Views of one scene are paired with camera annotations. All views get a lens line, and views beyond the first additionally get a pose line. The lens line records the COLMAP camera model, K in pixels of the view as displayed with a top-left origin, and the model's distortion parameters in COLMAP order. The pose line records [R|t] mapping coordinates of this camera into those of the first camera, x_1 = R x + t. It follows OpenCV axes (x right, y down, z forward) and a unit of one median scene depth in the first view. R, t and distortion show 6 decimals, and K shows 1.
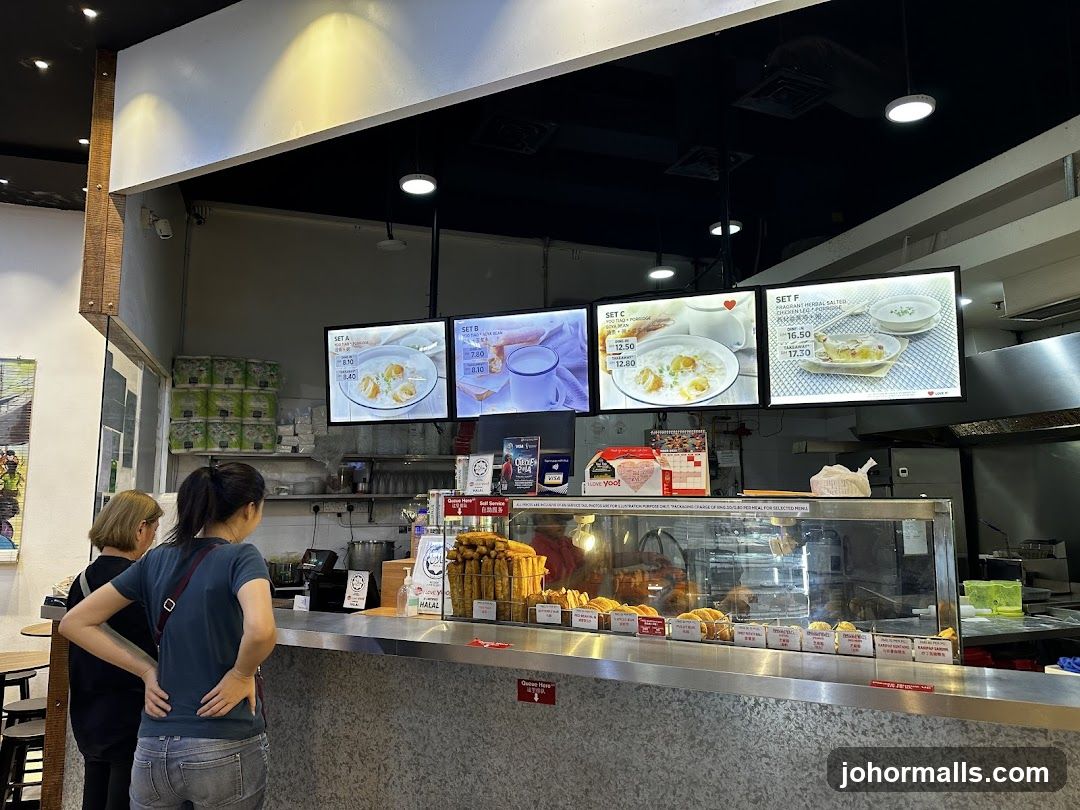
lens RADIAL K [[759.2, 0, 536.8], [0, 759.2, 407.9], [0, 0, 1]] dist [0.034291, -0.009755]
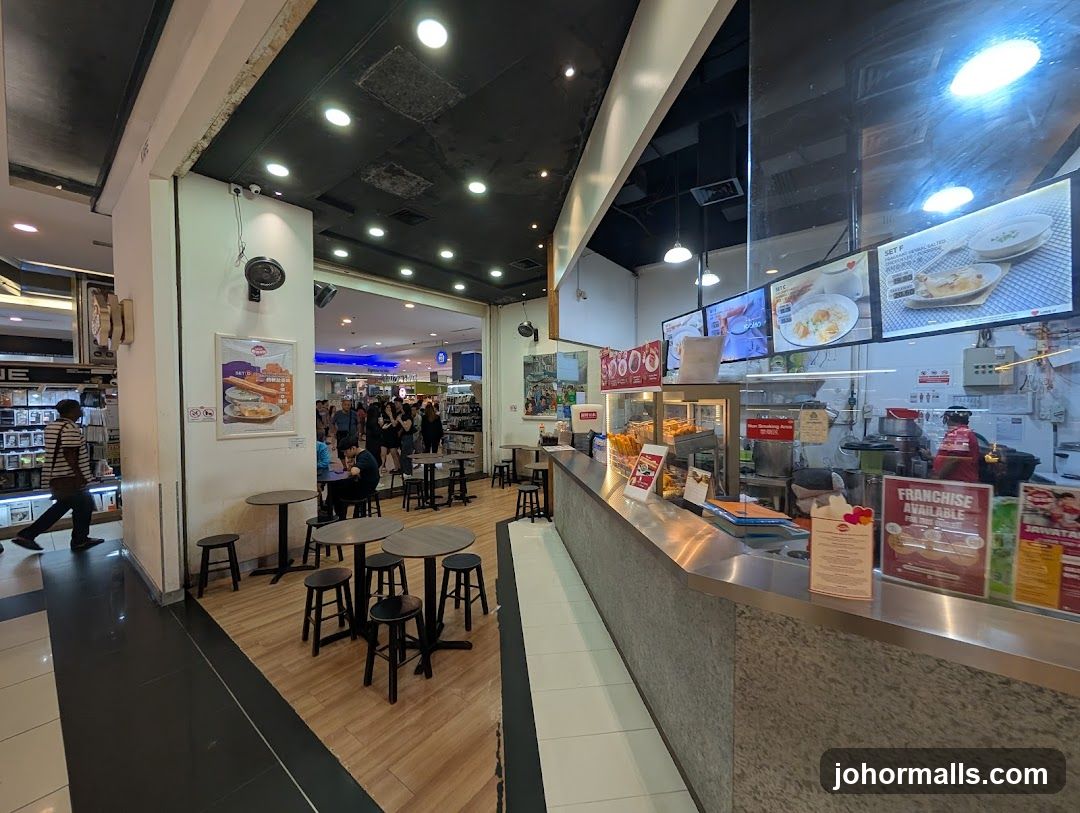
lens RADIAL K [[413.5, 0, 524.7], [0, 413.5, 413.6], [0, 0, 1]] dist [-0.008524, 0.000516]
pose [[0.529909, 0.025011, -0.847686, 0.571635], [0.104353, 0.990046, 0.094445, -0.007832], [0.841610, -0.138506, 0.522024, 0.119660]]
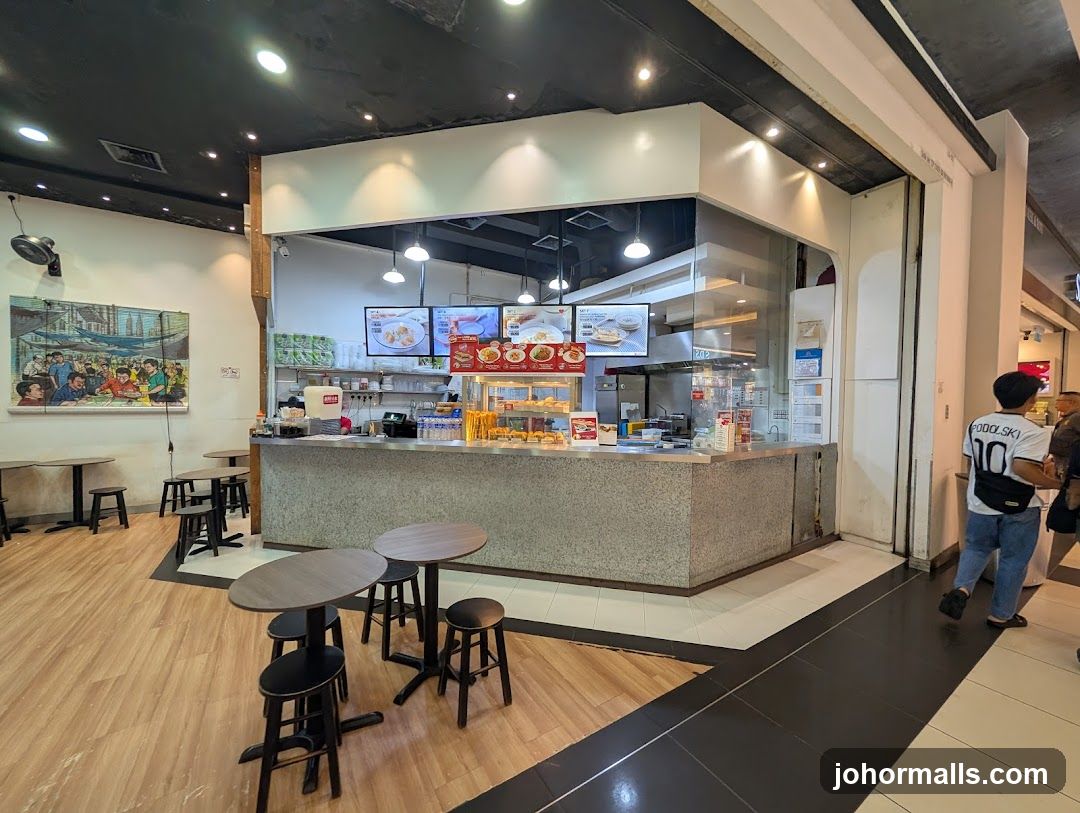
lens RADIAL K [[413.5, 0, 544.5], [0, 413.5, 414.5], [0, 0, 1]] dist [-0.008524, 0.000516]
pose [[0.968045, 0.005089, 0.250723, -0.112166], [-0.044948, 0.987125, 0.153508, -0.016025], [-0.246714, -0.159872, 0.955810, -0.247712]]
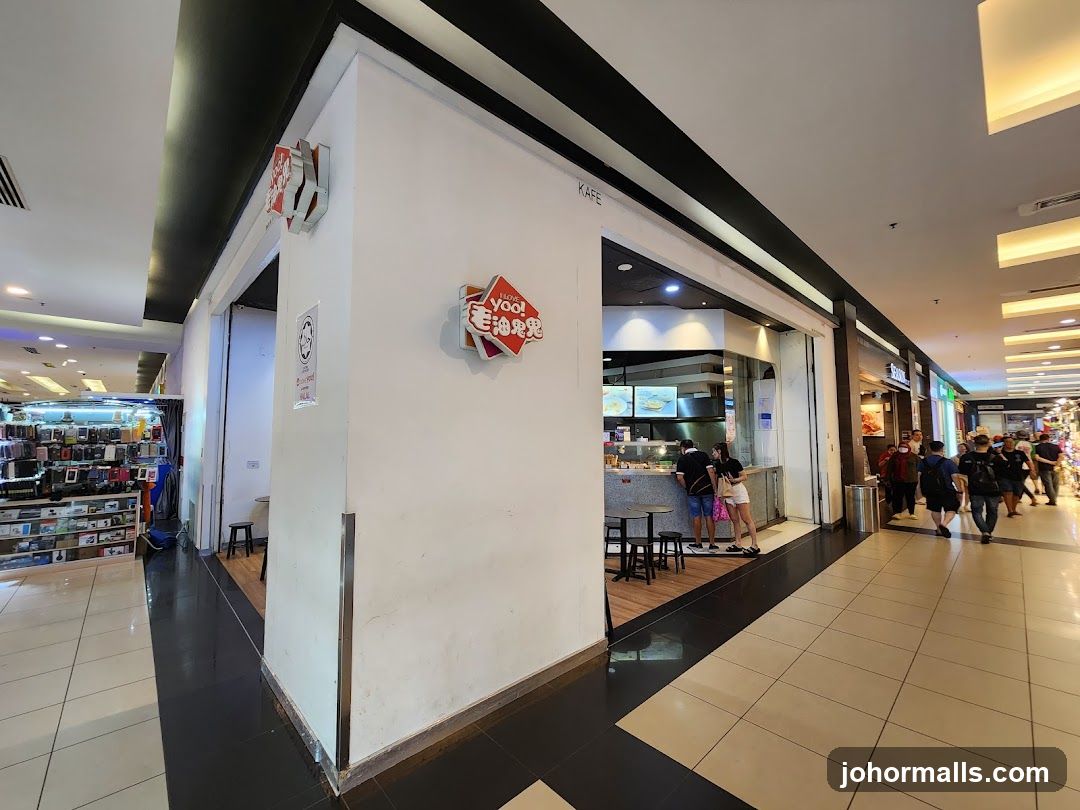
lens RADIAL K [[440.4, 0, 540.5], [0, 440.4, 402.2], [0, 0, 1]] dist [-0.016820, -0.000067]
pose [[0.905588, 0.029797, 0.423110, -1.083597], [-0.050462, 0.998013, 0.037721, -0.137364], [-0.421145, -0.055511, 0.905293, -0.834384]]
